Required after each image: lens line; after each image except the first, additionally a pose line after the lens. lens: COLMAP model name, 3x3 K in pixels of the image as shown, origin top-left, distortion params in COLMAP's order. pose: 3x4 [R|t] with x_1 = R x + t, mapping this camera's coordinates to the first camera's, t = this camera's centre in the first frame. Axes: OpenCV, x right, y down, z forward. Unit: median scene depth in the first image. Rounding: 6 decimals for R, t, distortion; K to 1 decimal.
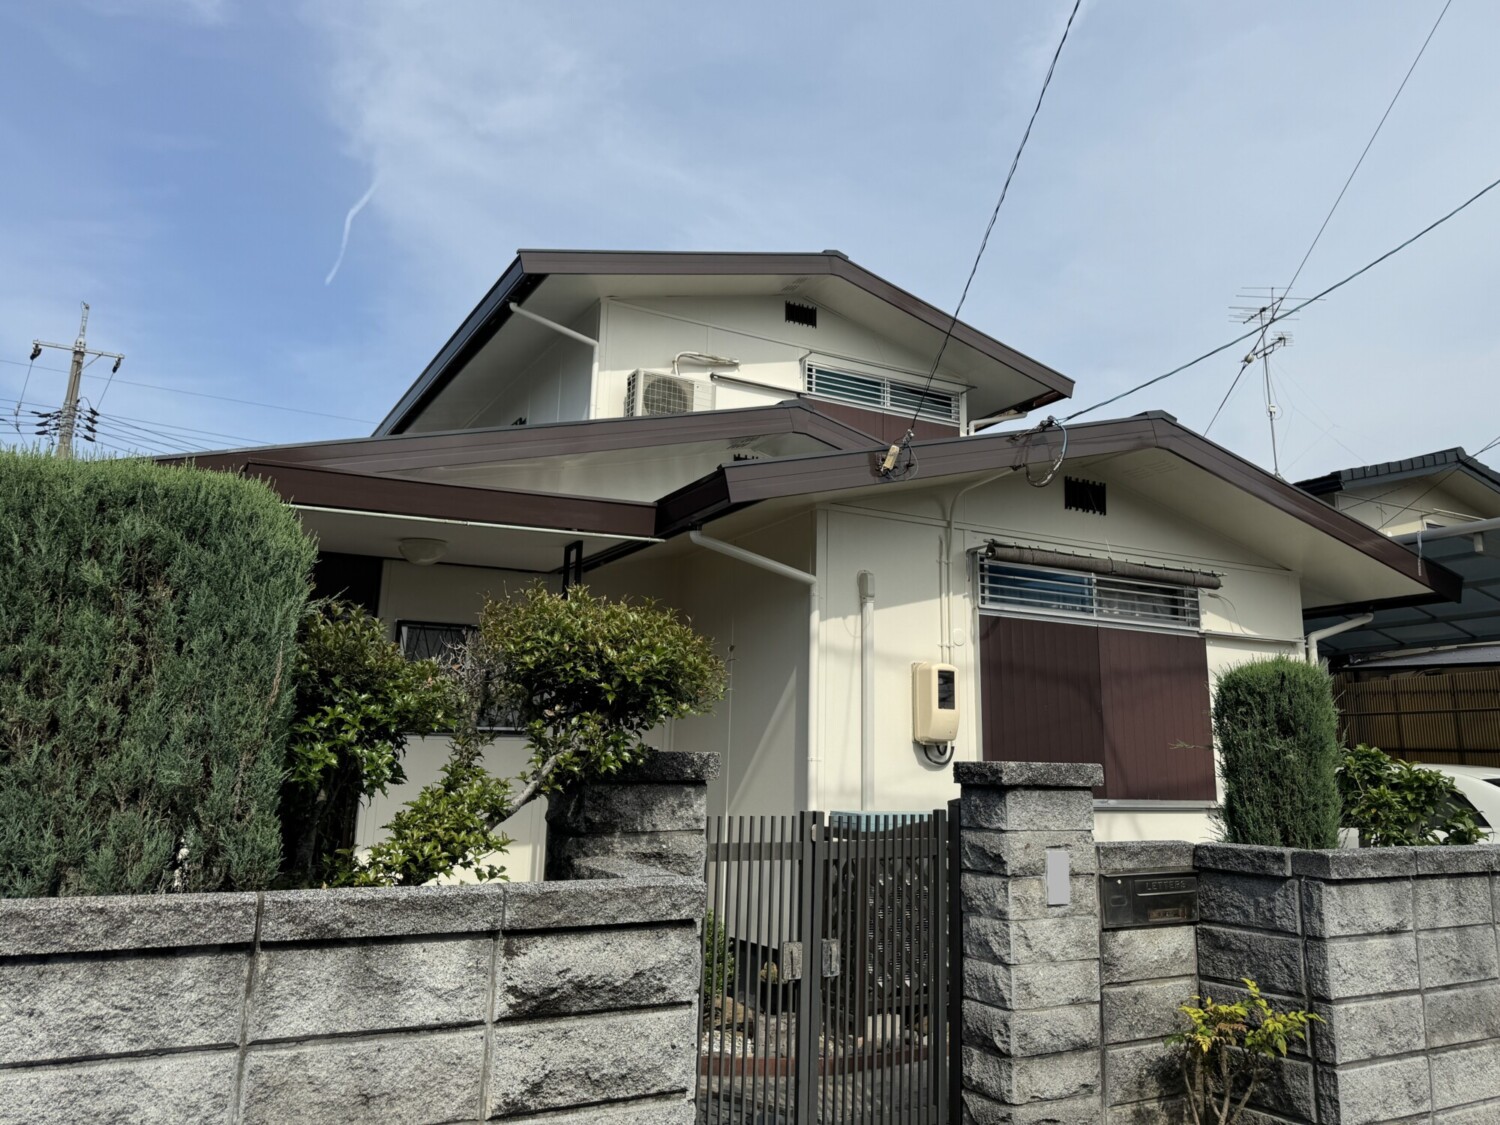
lens RADIAL K [[1038.5, 0, 751.2], [0, 1038.5, 603.7], [0, 0, 1]] dist [-0.004641, 0.003673]
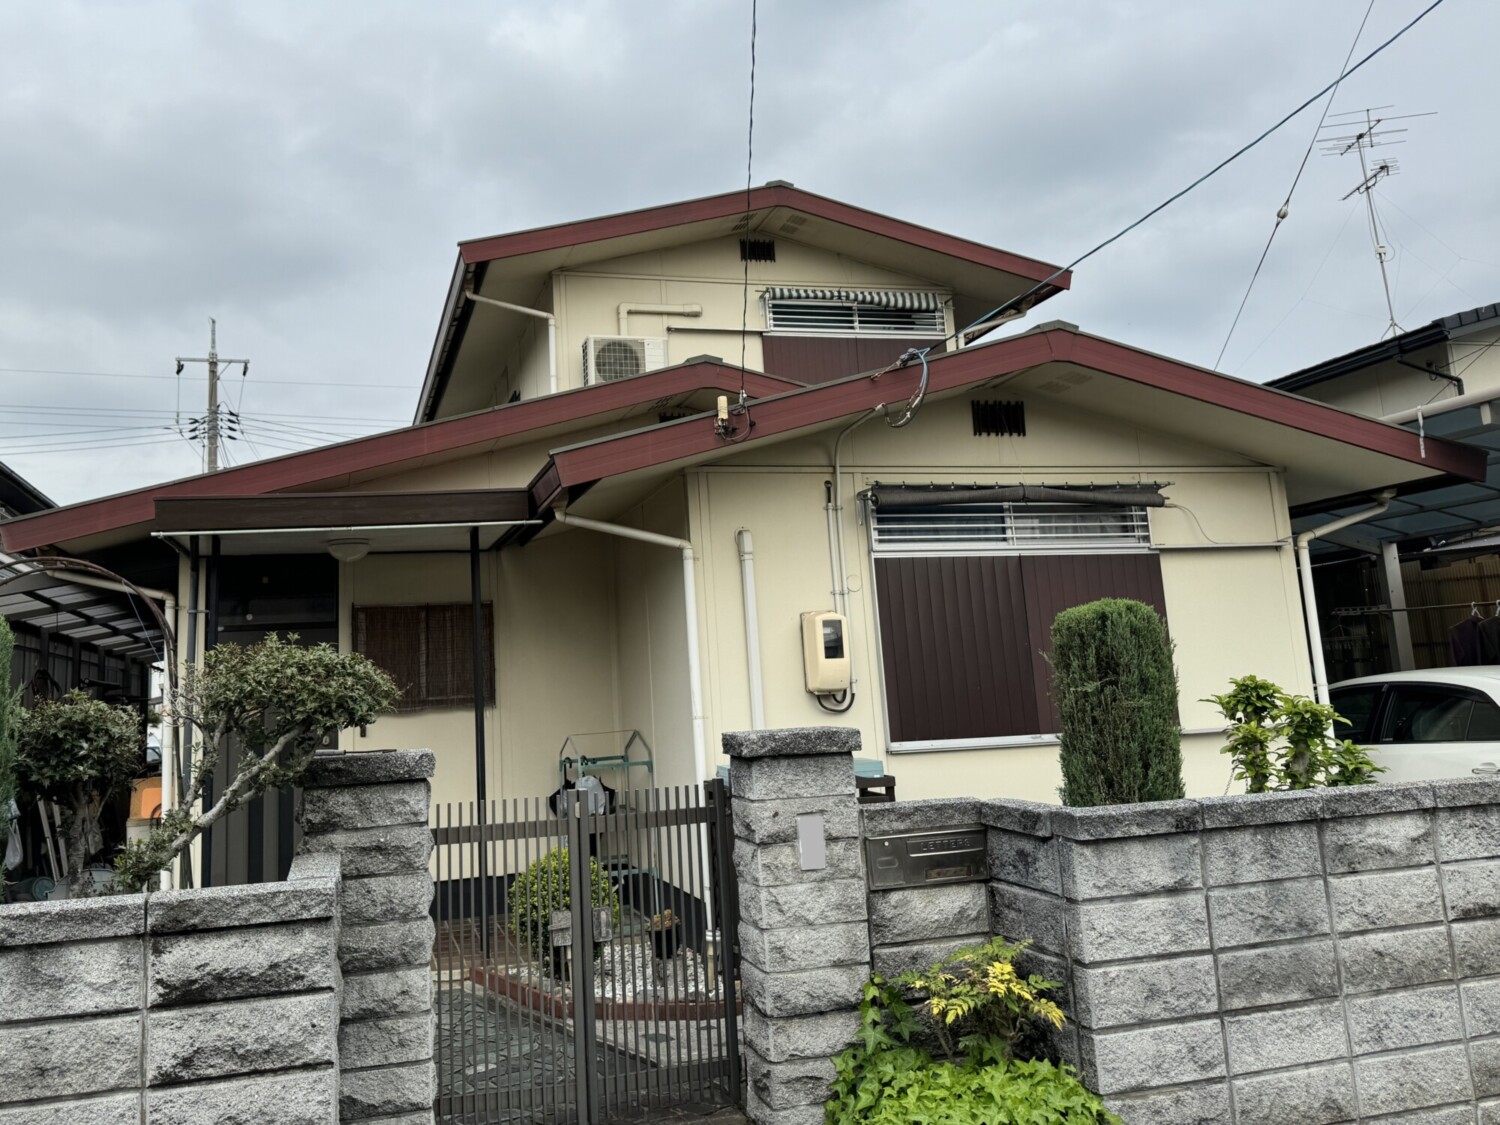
lens RADIAL K [[1055.0, 0, 750.0], [0, 1055.0, 562.5], [0, 0, 1]] dist [0.015123, -0.017852]
pose [[0.969040, -0.087936, -0.230715, 0.499013], [0.101423, 0.993721, 0.047240, -0.065798], [0.225112, -0.069178, 0.971874, -0.003337]]
